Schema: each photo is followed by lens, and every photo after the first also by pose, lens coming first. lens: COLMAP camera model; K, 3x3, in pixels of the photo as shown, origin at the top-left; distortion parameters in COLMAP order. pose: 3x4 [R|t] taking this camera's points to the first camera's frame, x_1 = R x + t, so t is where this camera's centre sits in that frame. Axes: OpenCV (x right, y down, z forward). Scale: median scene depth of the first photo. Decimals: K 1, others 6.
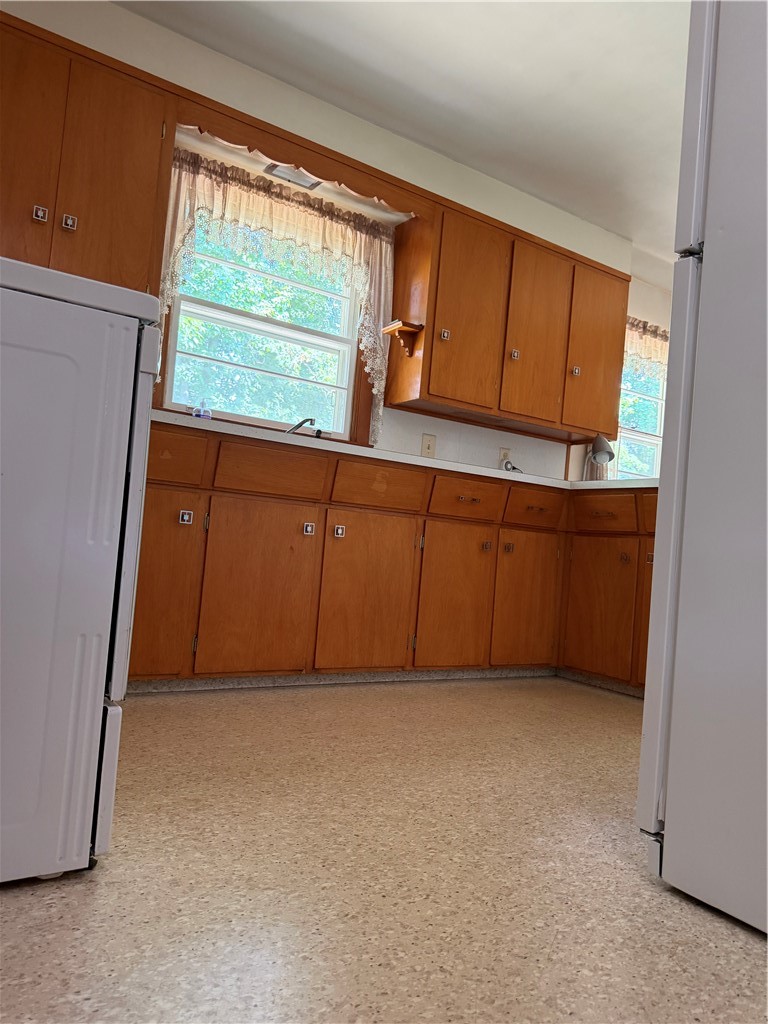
lens RADIAL K [[727.5, 0, 384.1], [0, 727.5, 511.2], [0, 0, 1]] dist [0.040111, -0.039661]
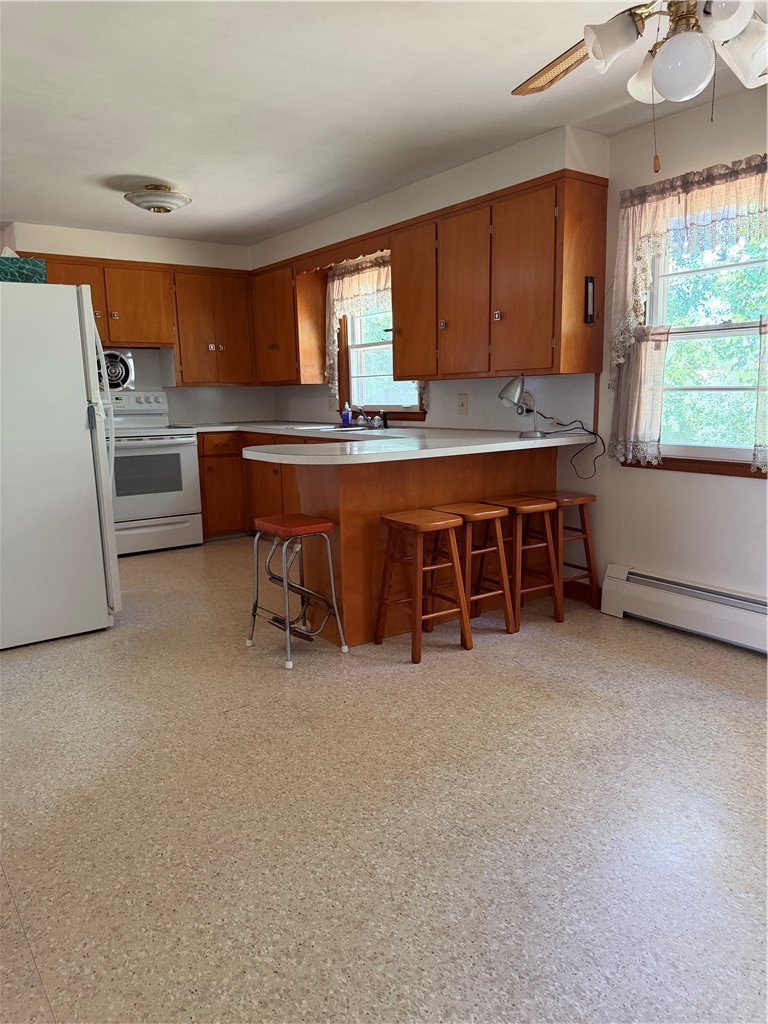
lens RADIAL K [[727.5, 0, 380.2], [0, 727.5, 518.6], [0, 0, 1]] dist [0.040111, -0.039661]
pose [[0.029007, 0.089846, -0.995533, 1.512620], [0.061672, 0.993894, 0.091495, -0.021641], [0.997675, -0.064050, 0.023289, 0.950789]]
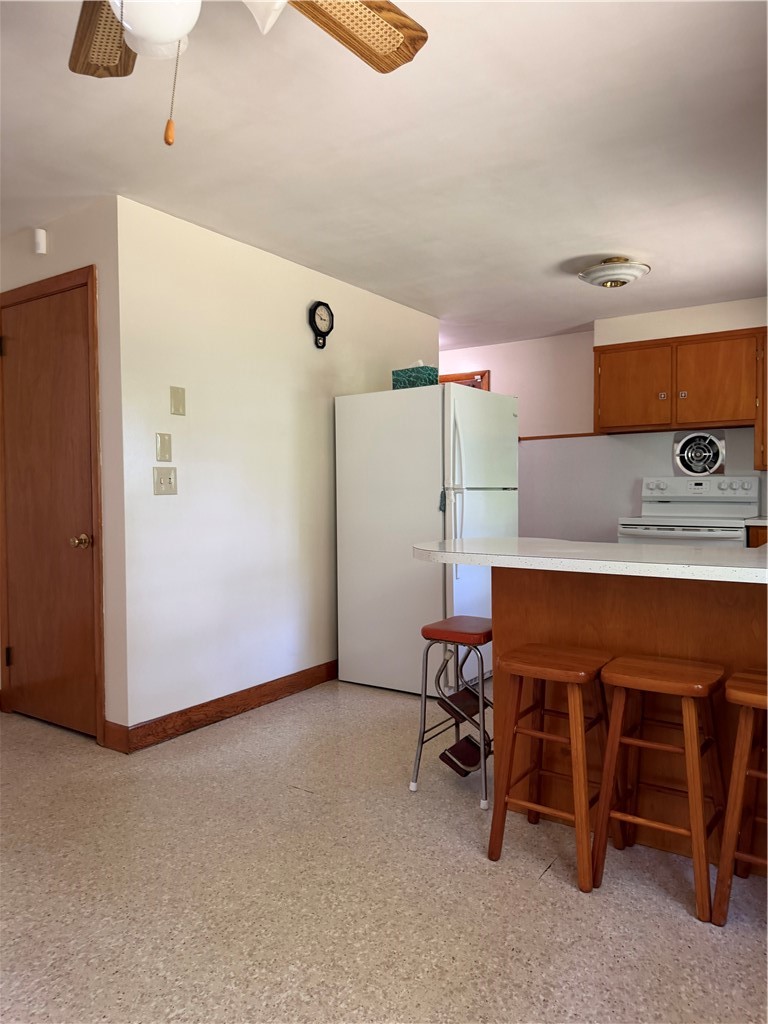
lens RADIAL K [[727.5, 0, 365.6], [0, 727.5, 512.3], [0, 0, 1]] dist [0.040111, -0.039661]
pose [[-0.932541, -0.063192, -0.355490, 0.927006], [-0.053914, 0.997898, -0.035956, -0.030231], [0.357015, -0.014365, -0.933988, 1.626215]]
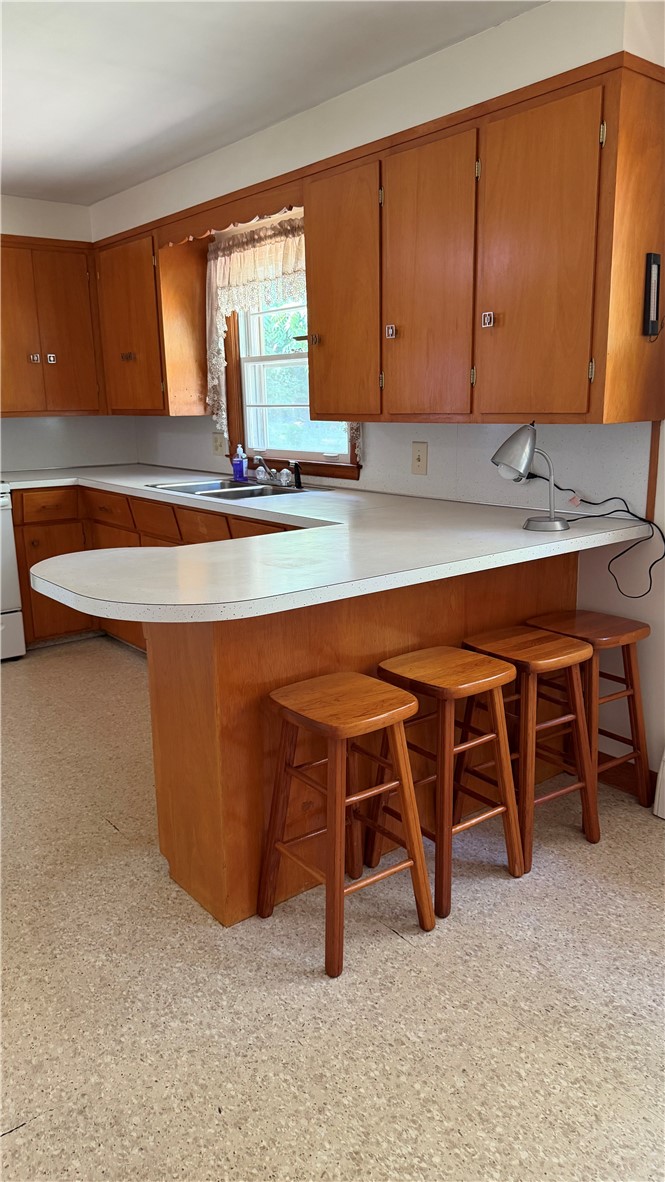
lens RADIAL K [[851.9, 0, 340.1], [0, 851.9, 585.8], [0, 0, 1]] dist [0.012433, -0.010067]
pose [[0.083828, 0.135749, -0.987191, 1.128917], [0.062599, 0.988003, 0.141176, -0.102654], [0.994512, -0.073632, 0.074325, 0.971165]]
